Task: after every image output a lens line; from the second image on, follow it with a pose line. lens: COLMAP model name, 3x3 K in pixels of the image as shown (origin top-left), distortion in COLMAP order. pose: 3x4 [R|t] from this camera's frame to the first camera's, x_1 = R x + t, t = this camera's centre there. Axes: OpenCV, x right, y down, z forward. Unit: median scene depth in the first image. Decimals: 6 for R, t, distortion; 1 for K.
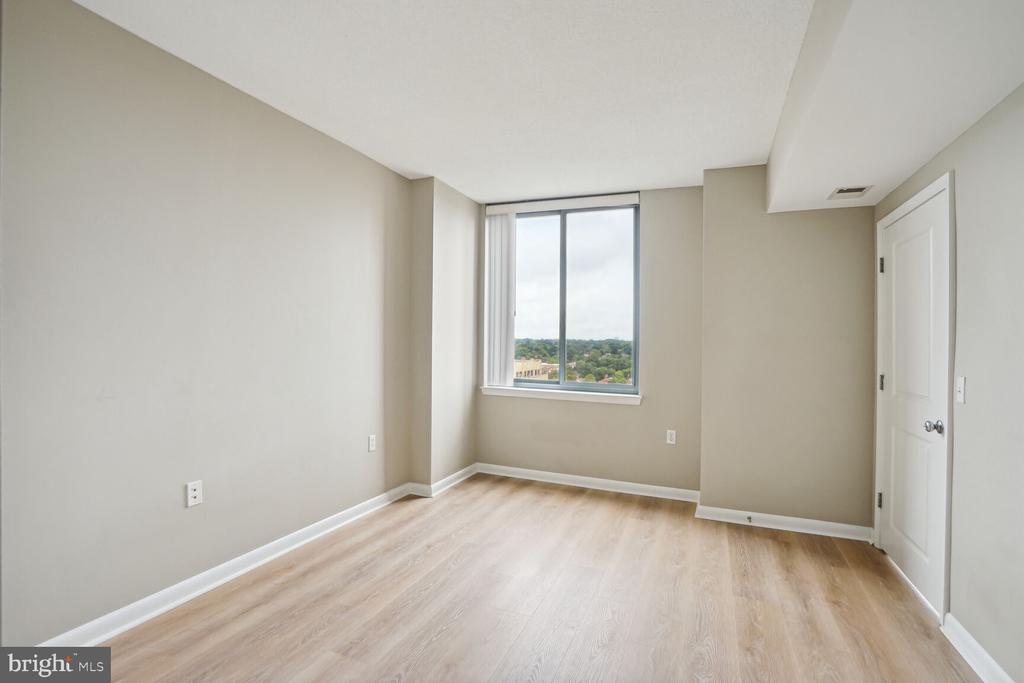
lens RADIAL K [[481.3, 0, 510.2], [0, 481.3, 336.6], [0, 0, 1]] dist [-0.051996, 0.018480]
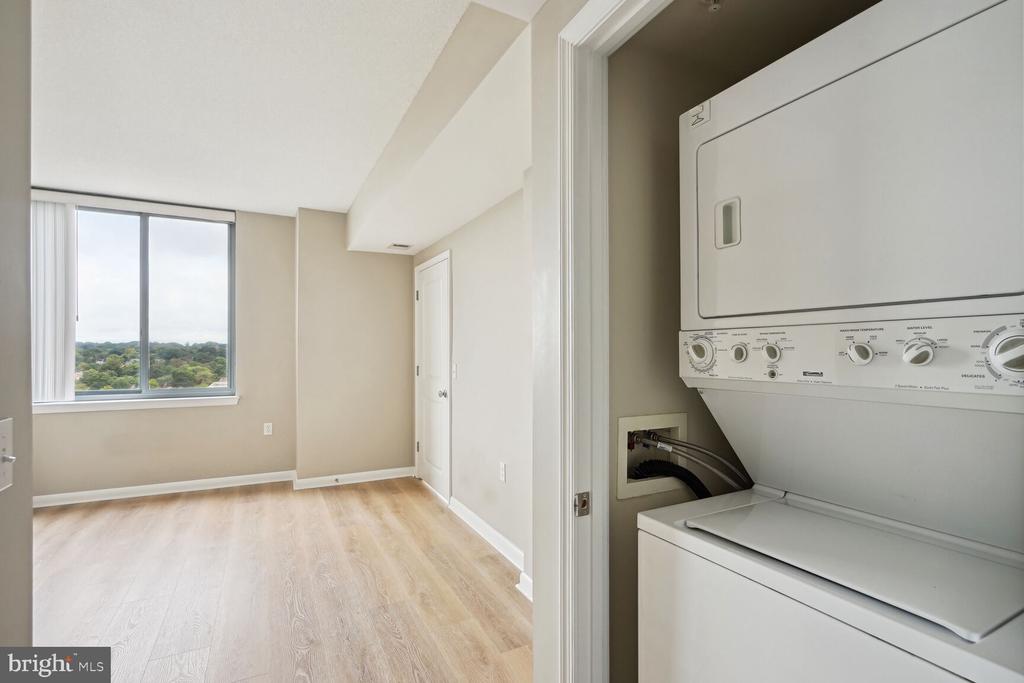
lens RADIAL K [[469.9, 0, 513.3], [0, 469.9, 341.3], [0, 0, 1]] dist [-0.001239, 0.000431]
pose [[0.637386, -0.011462, 0.770459, -0.202312], [0.005057, 0.999930, 0.010692, -0.014333], [-0.770528, -0.002919, 0.637400, -0.234383]]
